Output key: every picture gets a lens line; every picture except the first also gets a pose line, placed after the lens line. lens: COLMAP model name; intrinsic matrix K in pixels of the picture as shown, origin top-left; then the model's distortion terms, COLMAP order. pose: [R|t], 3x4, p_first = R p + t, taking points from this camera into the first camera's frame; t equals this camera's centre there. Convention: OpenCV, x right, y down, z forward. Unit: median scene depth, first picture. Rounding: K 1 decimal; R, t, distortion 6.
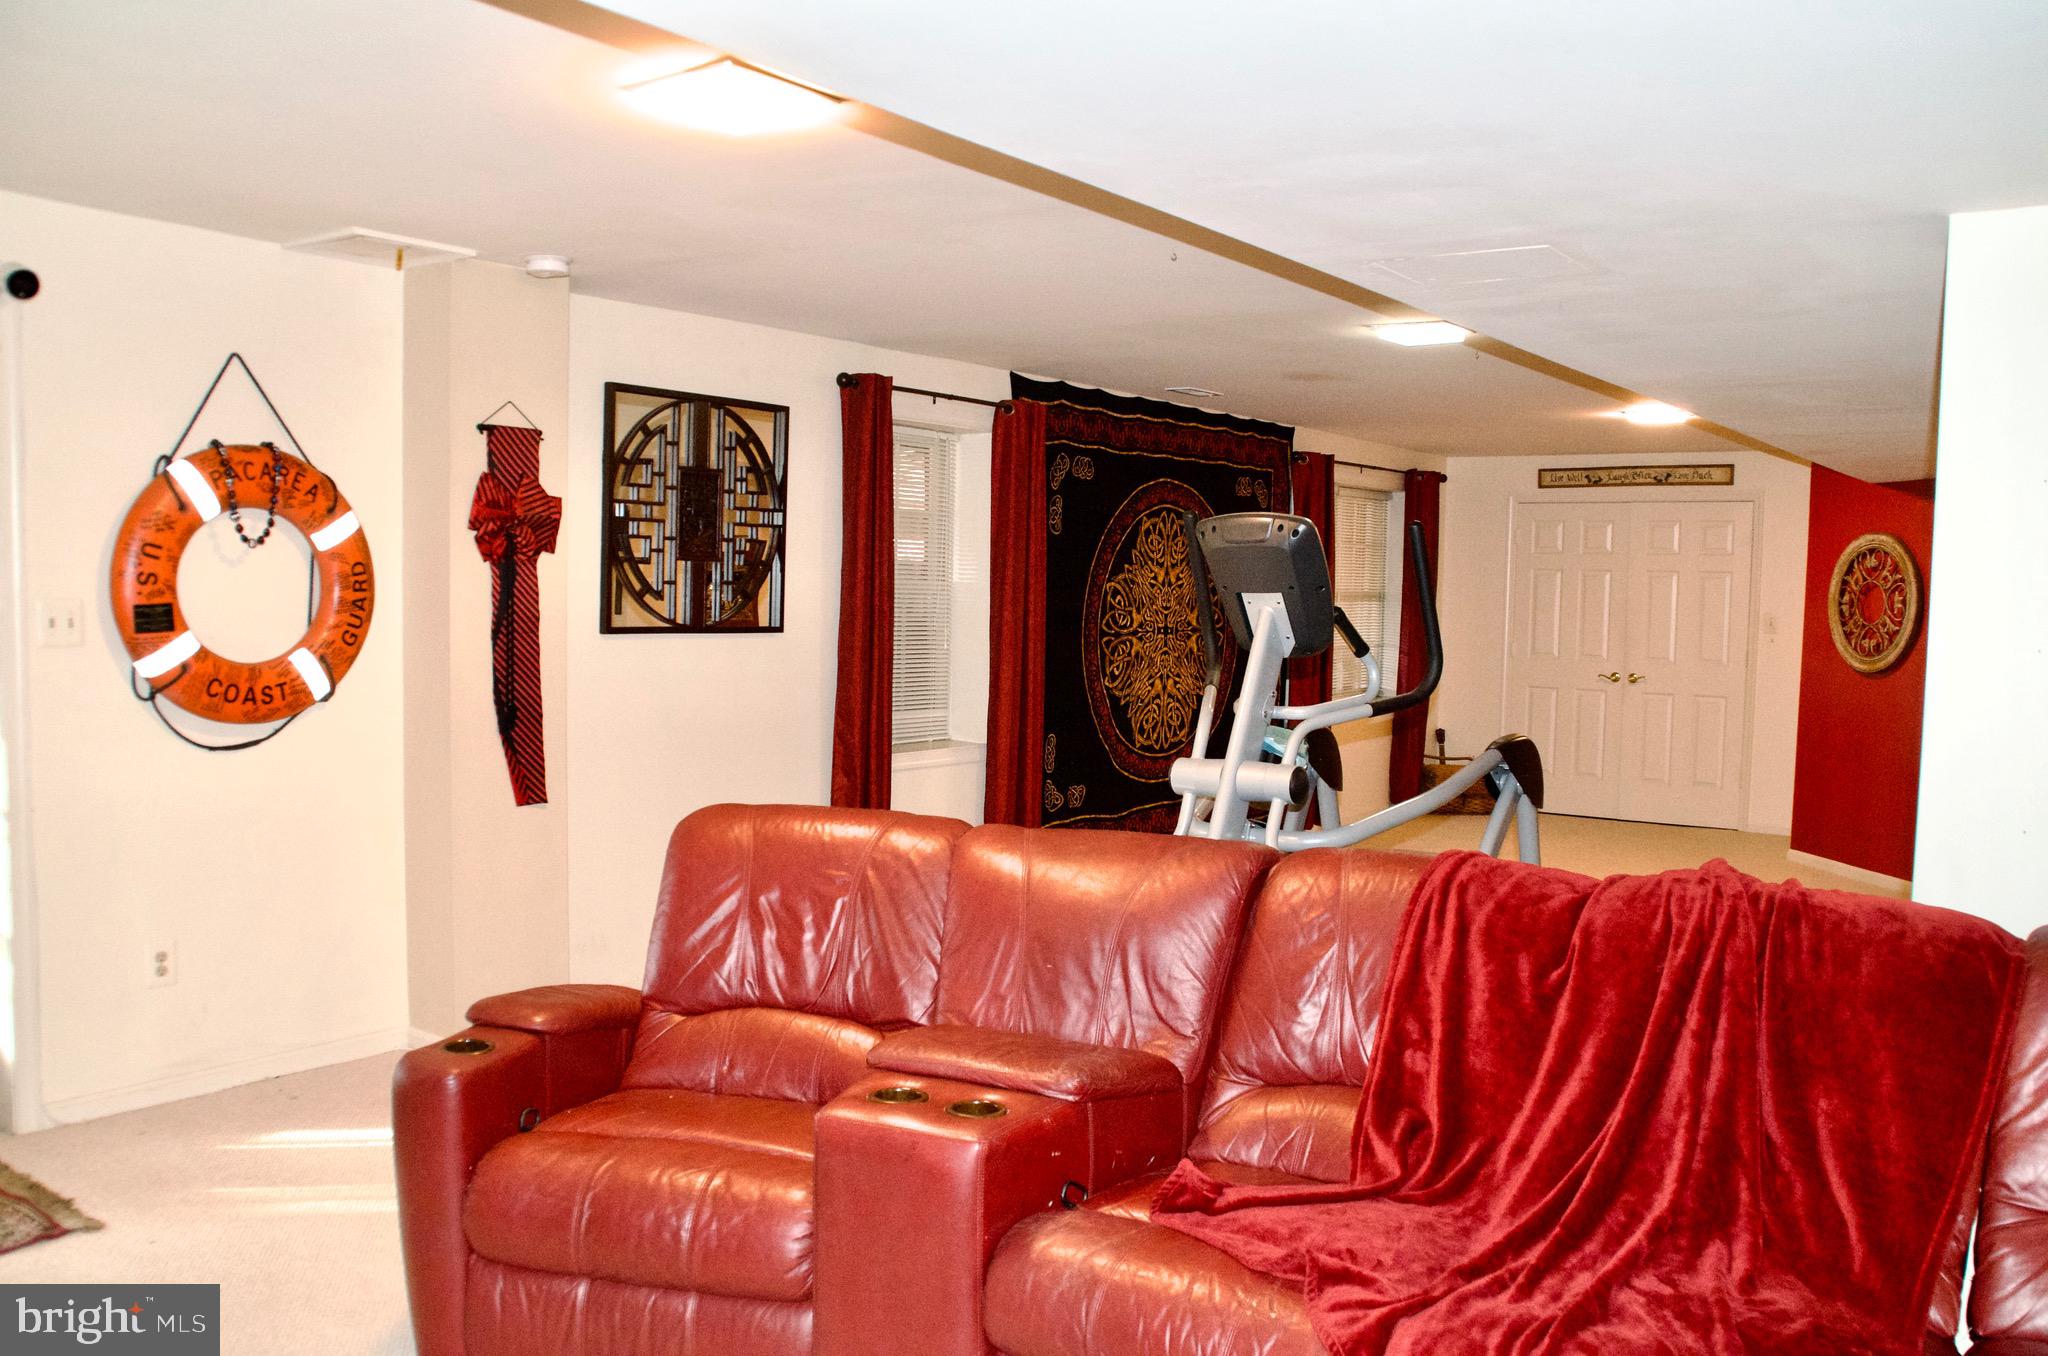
lens RADIAL K [[1597.6, 0, 1036.5], [0, 1597.6, 727.1], [0, 0, 1]] dist [-0.172229, 0.129600]
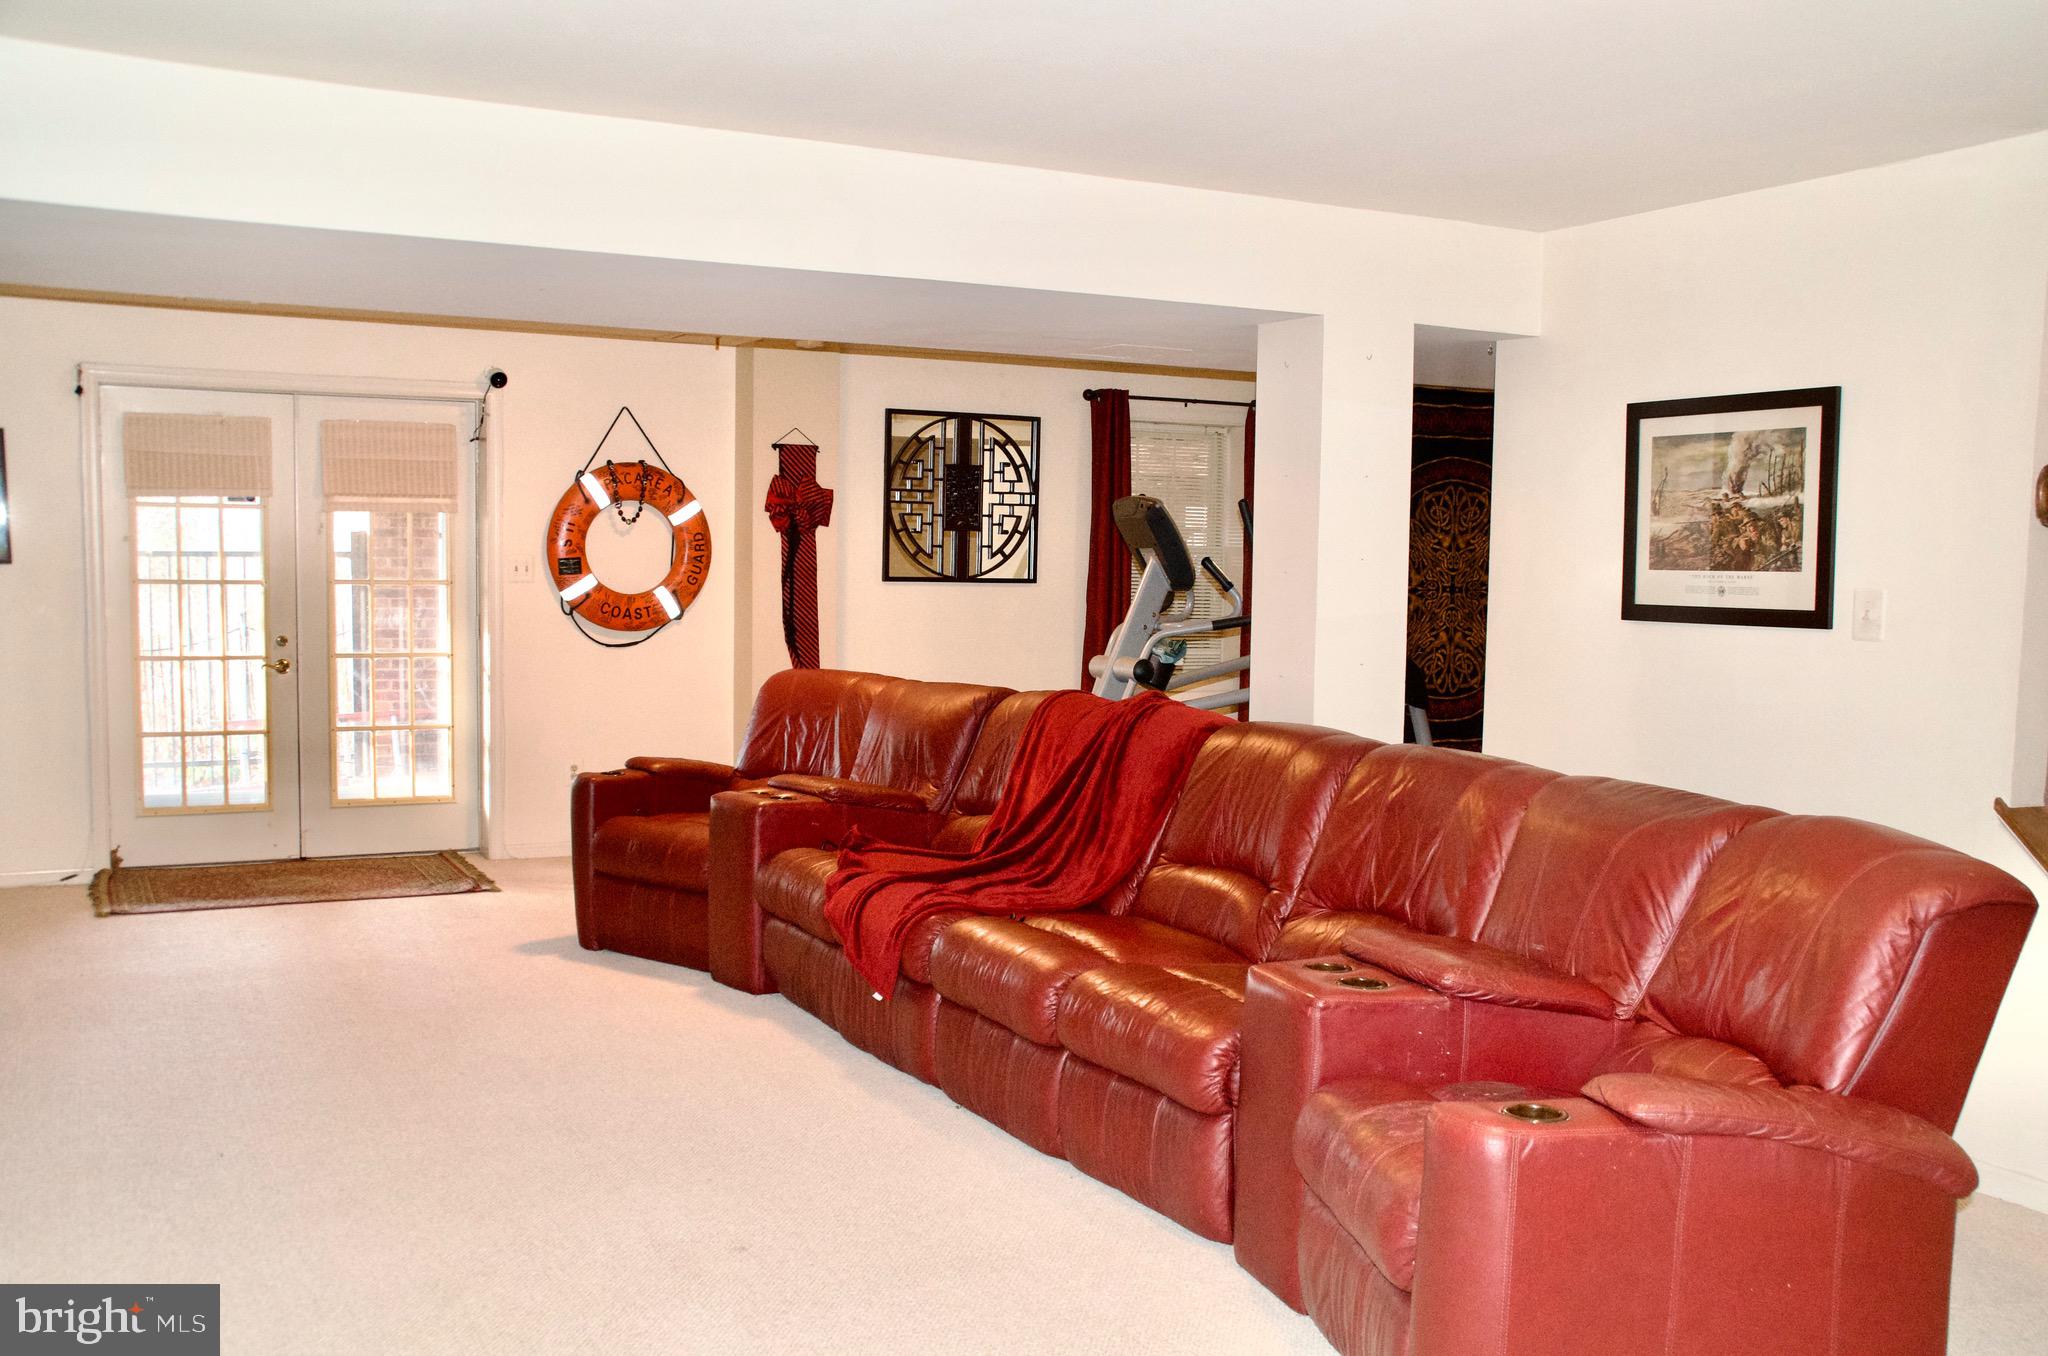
lens RADIAL K [[1723.2, 0, 1024.0], [0, 1723.2, 678.0], [0, 0, 1]] dist [-0.154038, -0.001559]
pose [[0.910466, 0.023339, -0.412924, 0.576403], [-0.031601, 0.999414, -0.013188, 0.053759], [0.412374, 0.025056, 0.910670, -0.446818]]
